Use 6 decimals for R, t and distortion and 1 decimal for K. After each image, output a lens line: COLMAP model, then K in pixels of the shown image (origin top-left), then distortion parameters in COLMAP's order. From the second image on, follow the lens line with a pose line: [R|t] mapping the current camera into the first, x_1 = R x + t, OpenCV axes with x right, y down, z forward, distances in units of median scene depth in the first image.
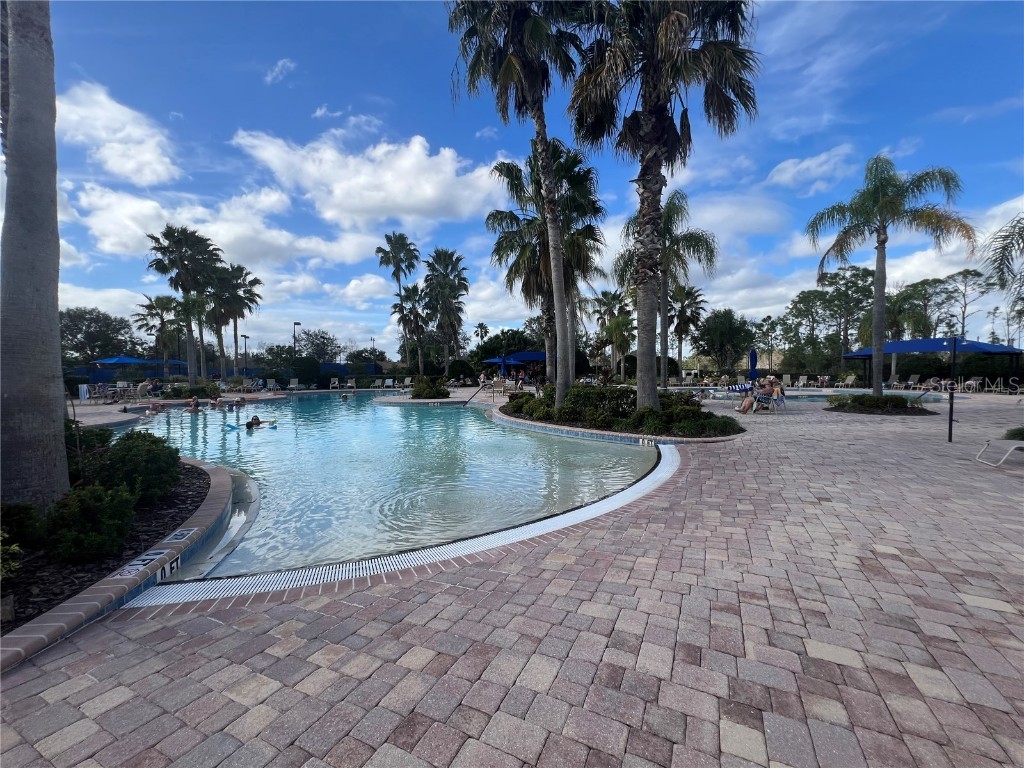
lens RADIAL K [[412.6, 0, 511.9], [0, 412.6, 388.0], [0, 0, 1]] dist [-0.001784, 0.000353]
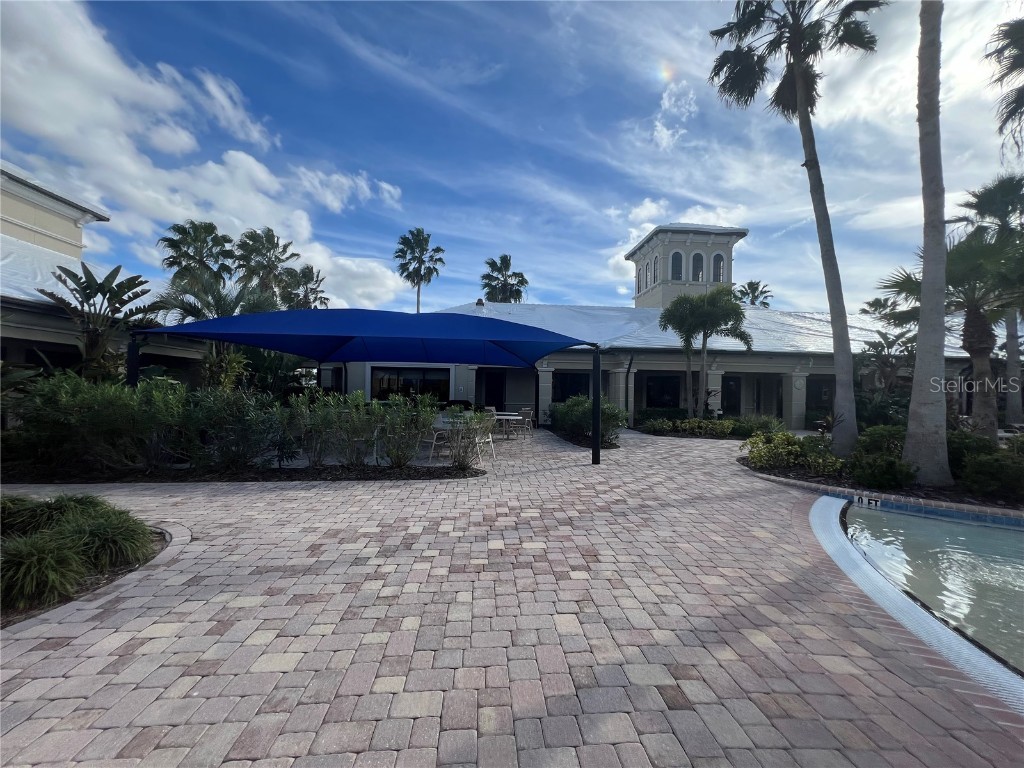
lens RADIAL K [[412.6, 0, 511.9], [0, 412.6, 388.0], [0, 0, 1]] dist [-0.001784, 0.000353]
pose [[-0.863220, -0.006846, -0.504782, 1.847550], [-0.023604, 0.999362, 0.026811, -0.107879], [0.504276, 0.035058, -0.862830, 2.095403]]
